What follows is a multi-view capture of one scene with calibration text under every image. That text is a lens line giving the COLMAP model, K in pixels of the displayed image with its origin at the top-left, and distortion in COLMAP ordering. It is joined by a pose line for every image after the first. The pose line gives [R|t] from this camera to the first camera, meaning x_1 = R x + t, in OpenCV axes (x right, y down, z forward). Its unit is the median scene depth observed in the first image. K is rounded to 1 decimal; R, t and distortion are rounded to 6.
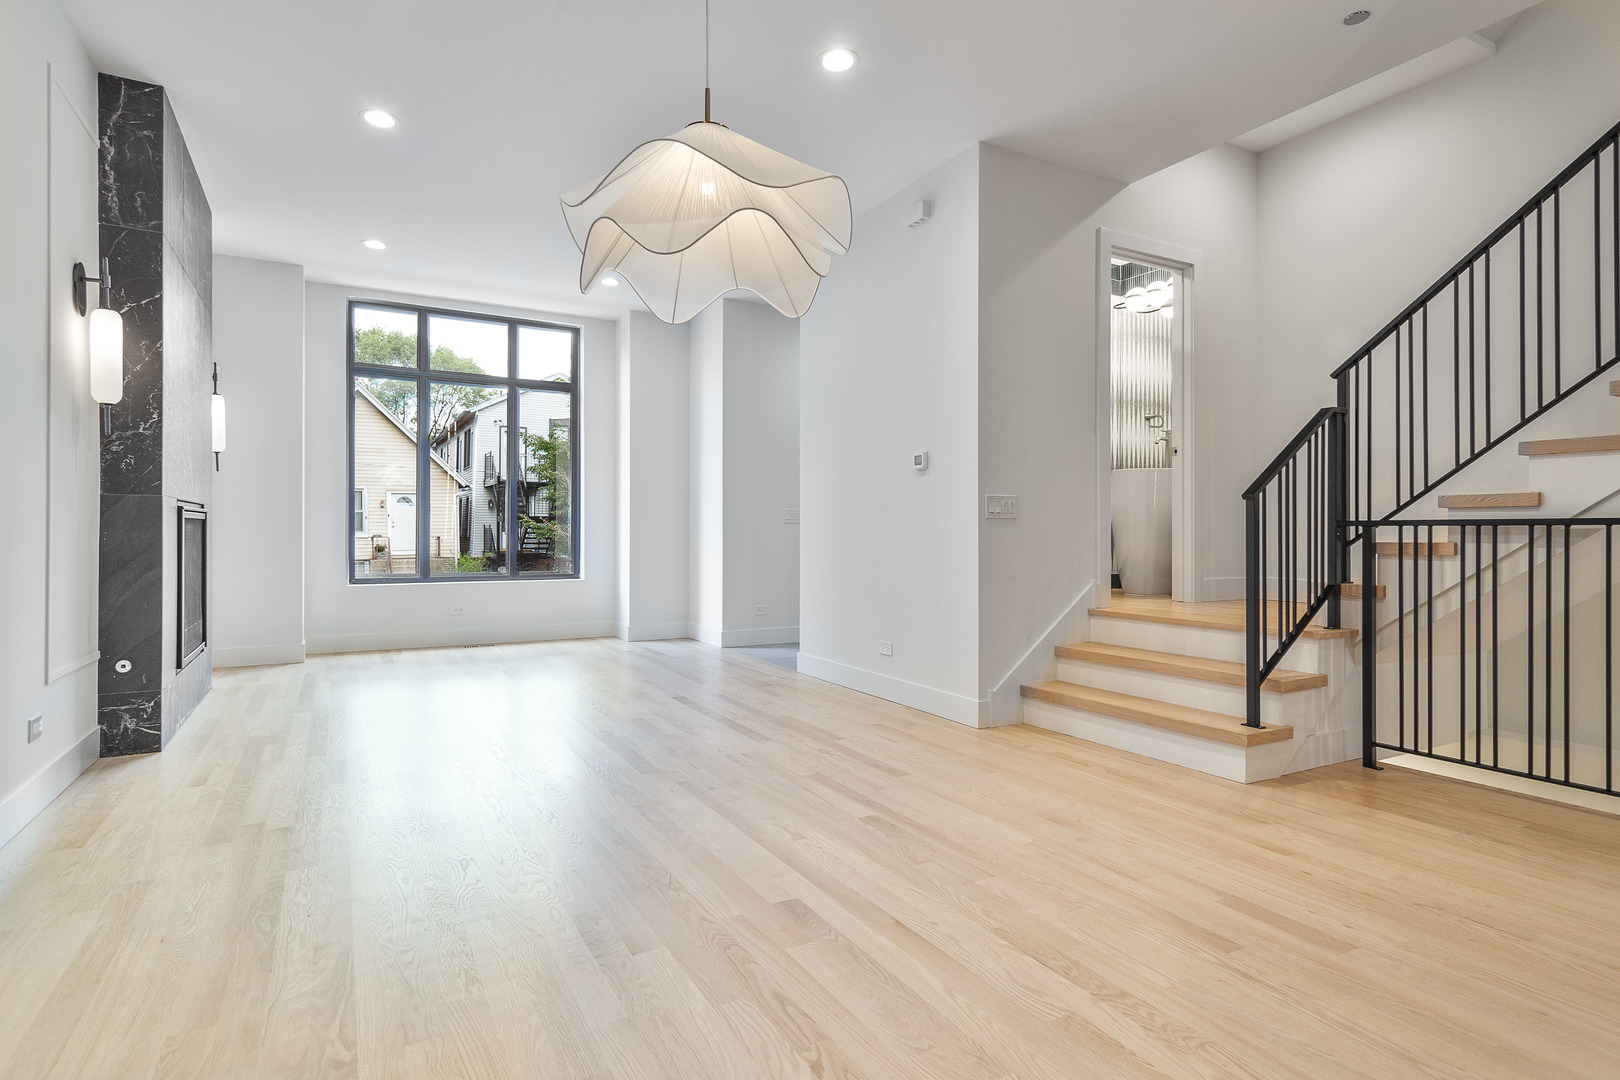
lens RADIAL K [[856.5, 0, 807.5], [0, 856.5, 533.0], [0, 0, 1]] dist [0.019733, -0.009737]
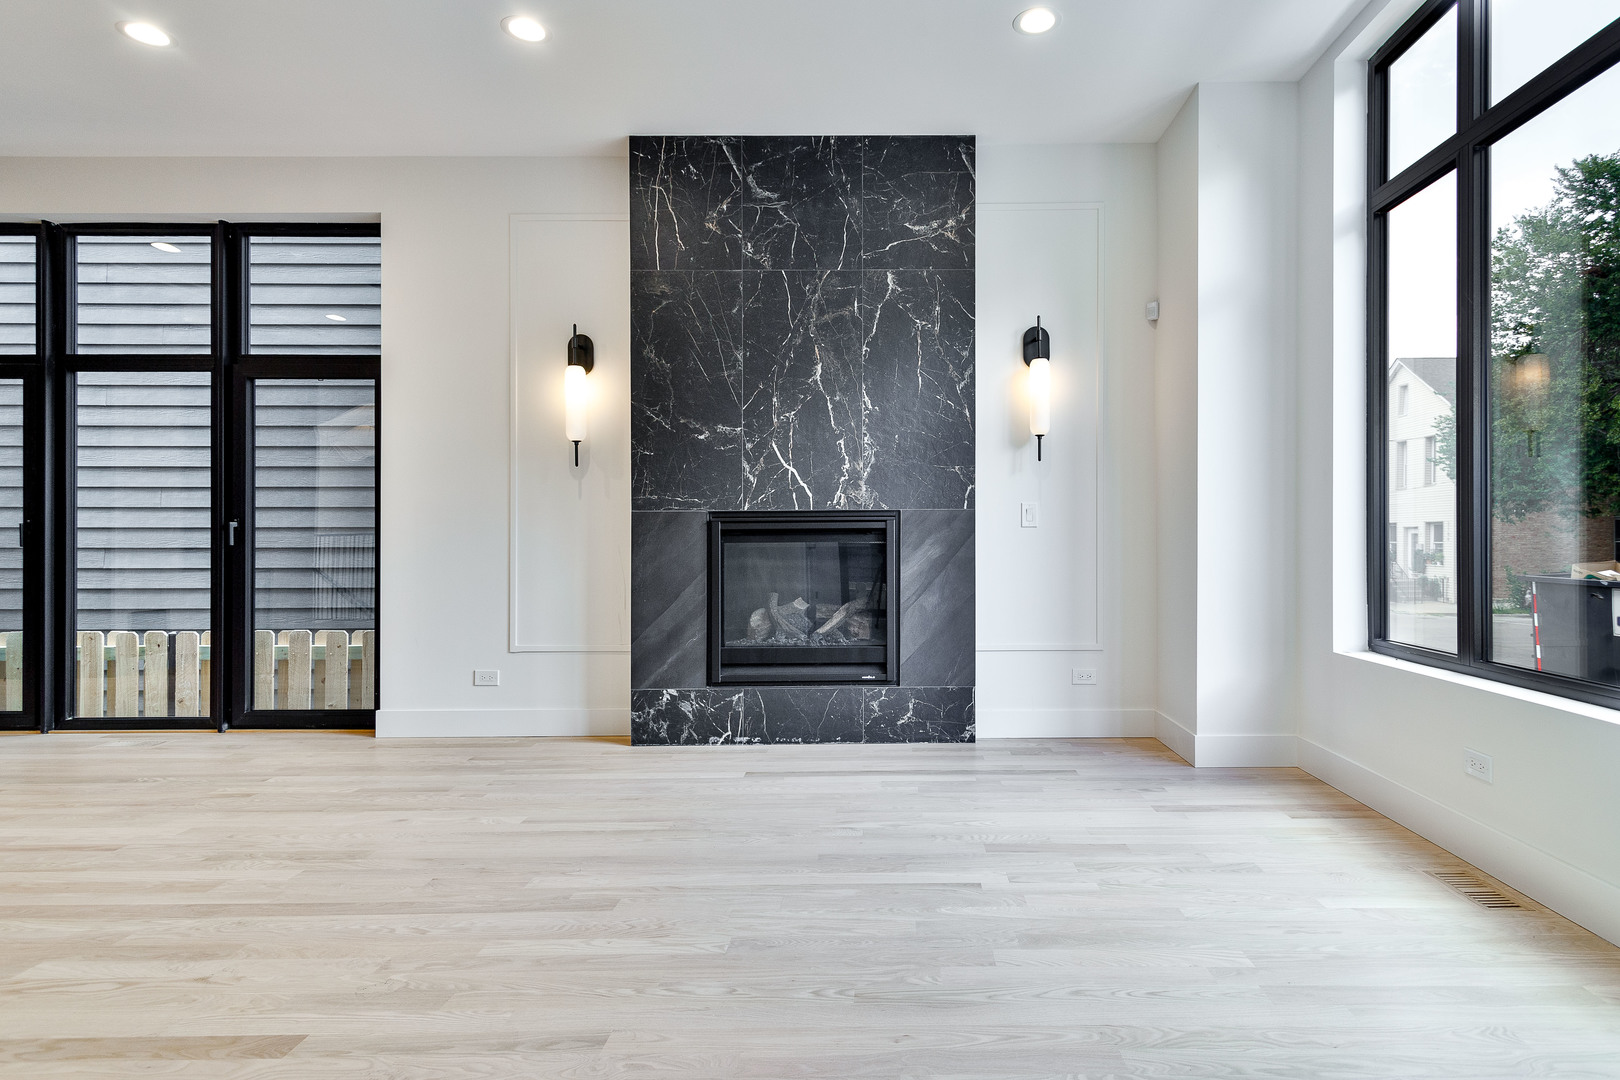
lens RADIAL K [[856.5, 0, 807.5], [0, 856.5, 533.0], [0, 0, 1]] dist [0.019733, -0.009737]
pose [[-0.516013, -0.005488, -0.856563, 0.074001], [0.002464, 0.999966, -0.007891, -0.009208], [0.856577, -0.006183, -0.515982, 2.364141]]
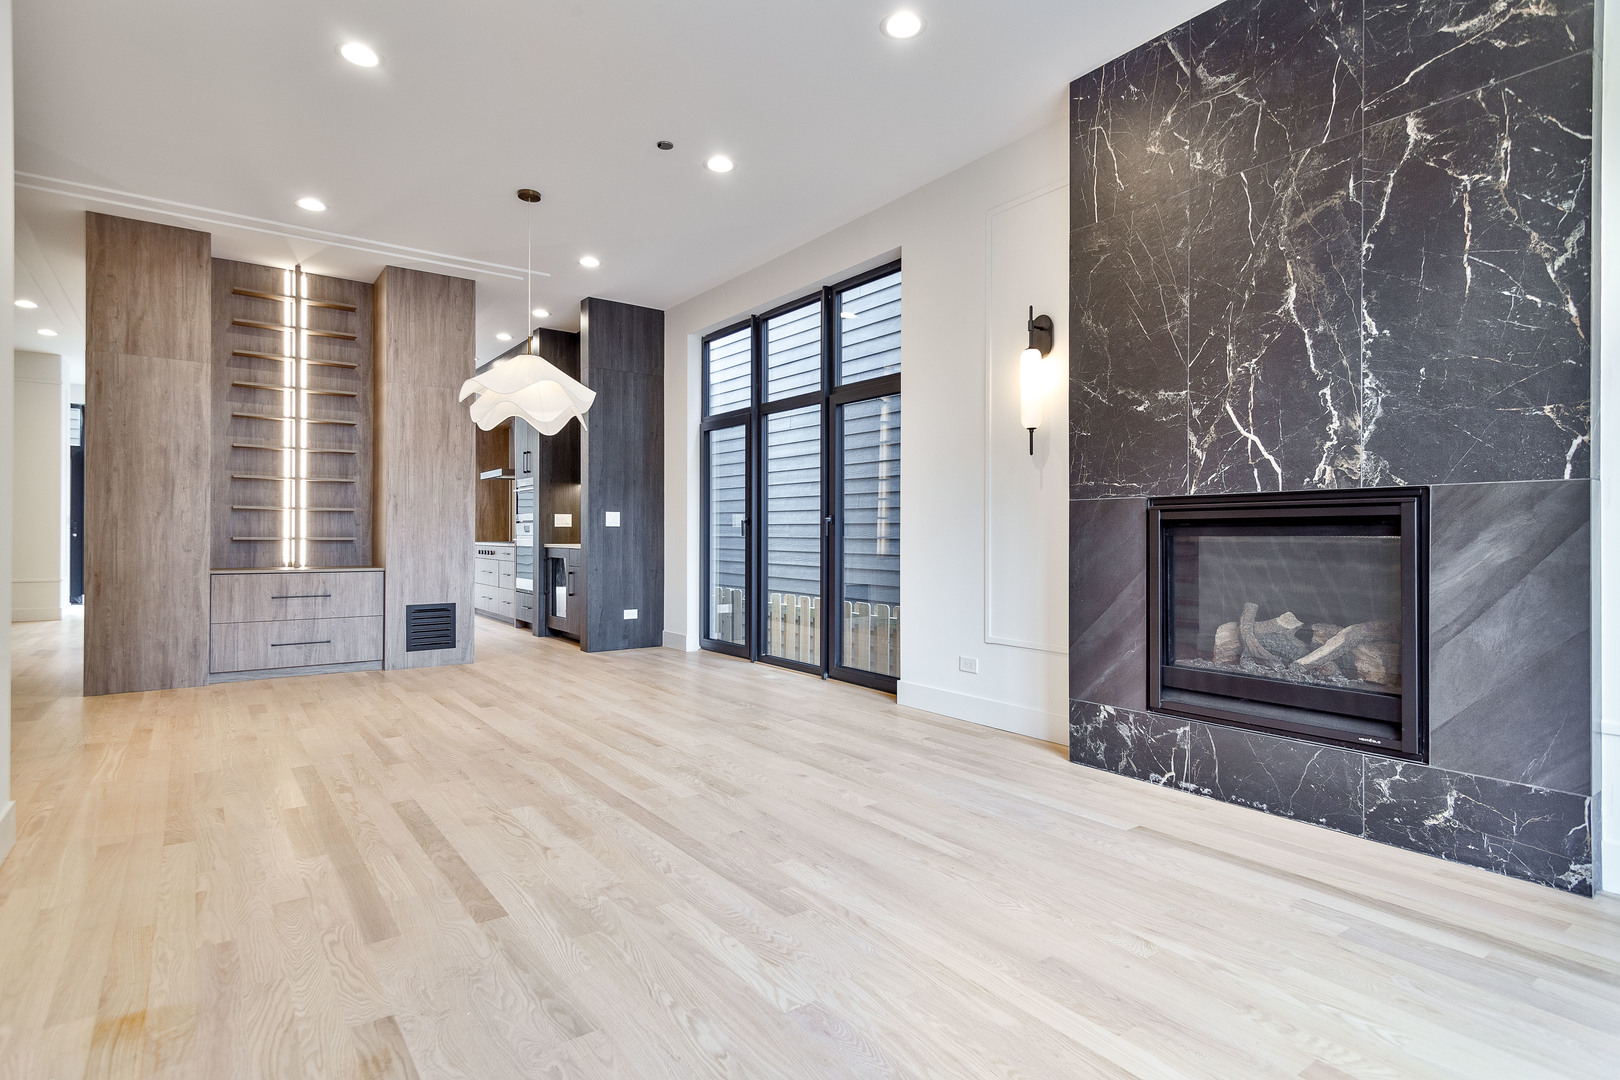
lens RADIAL K [[792.0, 0, 810.9], [0, 792.0, 527.8], [0, 0, 1]] dist [0.025301, -0.008305]
pose [[-0.990096, -0.007345, -0.140198, -0.441155], [-0.006136, 0.999940, -0.009052, -0.003100], [0.140256, -0.008102, -0.990082, 2.497533]]
